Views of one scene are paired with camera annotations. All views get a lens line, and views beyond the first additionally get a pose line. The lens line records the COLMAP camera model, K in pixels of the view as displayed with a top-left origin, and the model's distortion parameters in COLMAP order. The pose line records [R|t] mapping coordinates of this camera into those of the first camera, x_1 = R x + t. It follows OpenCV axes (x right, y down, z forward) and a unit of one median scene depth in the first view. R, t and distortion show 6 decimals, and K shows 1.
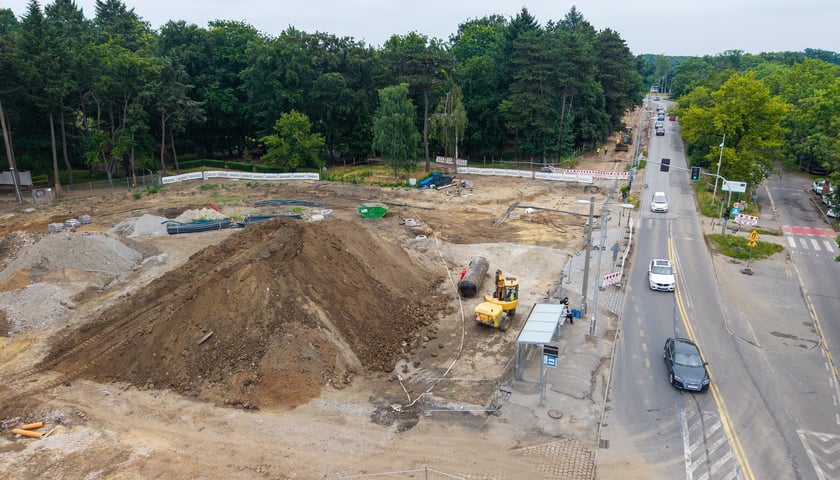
lens RADIAL K [[558.5, 0, 412.0], [0, 558.5, 230.2], [0, 0, 1]] dist [0.064522, -0.079166]
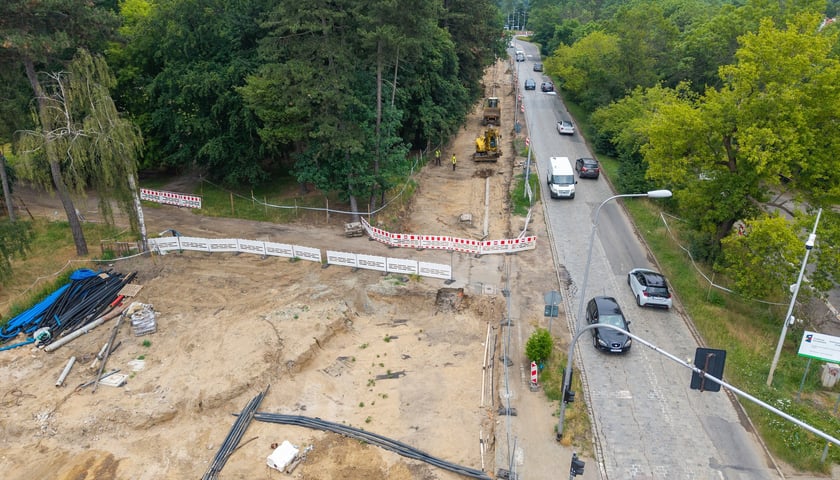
lens RADIAL K [[558.5, 0, 412.0], [0, 558.5, 230.2], [0, 0, 1]] dist [0.064522, -0.079166]
pose [[0.965346, -0.105376, 0.238754, 0.250408], [0.078858, 0.989872, 0.118045, -0.227570], [-0.248775, -0.095126, 0.963879, 0.776439]]
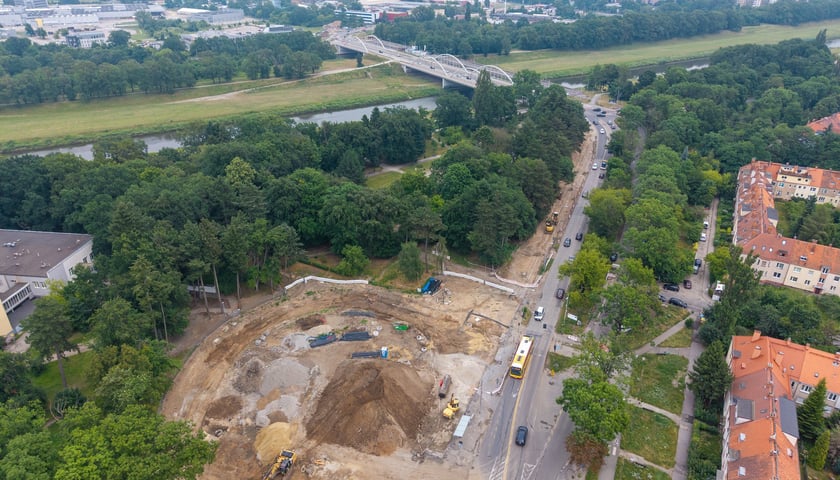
lens RADIAL K [[558.5, 0, 412.0], [0, 558.5, 230.2], [0, 0, 1]] dist [0.064522, -0.079166]
pose [[0.999993, 0.000849, 0.003705, -0.039041], [-0.001492, 0.984195, 0.177085, -0.817023], [-0.003496, -0.177089, 0.984189, -1.075337]]
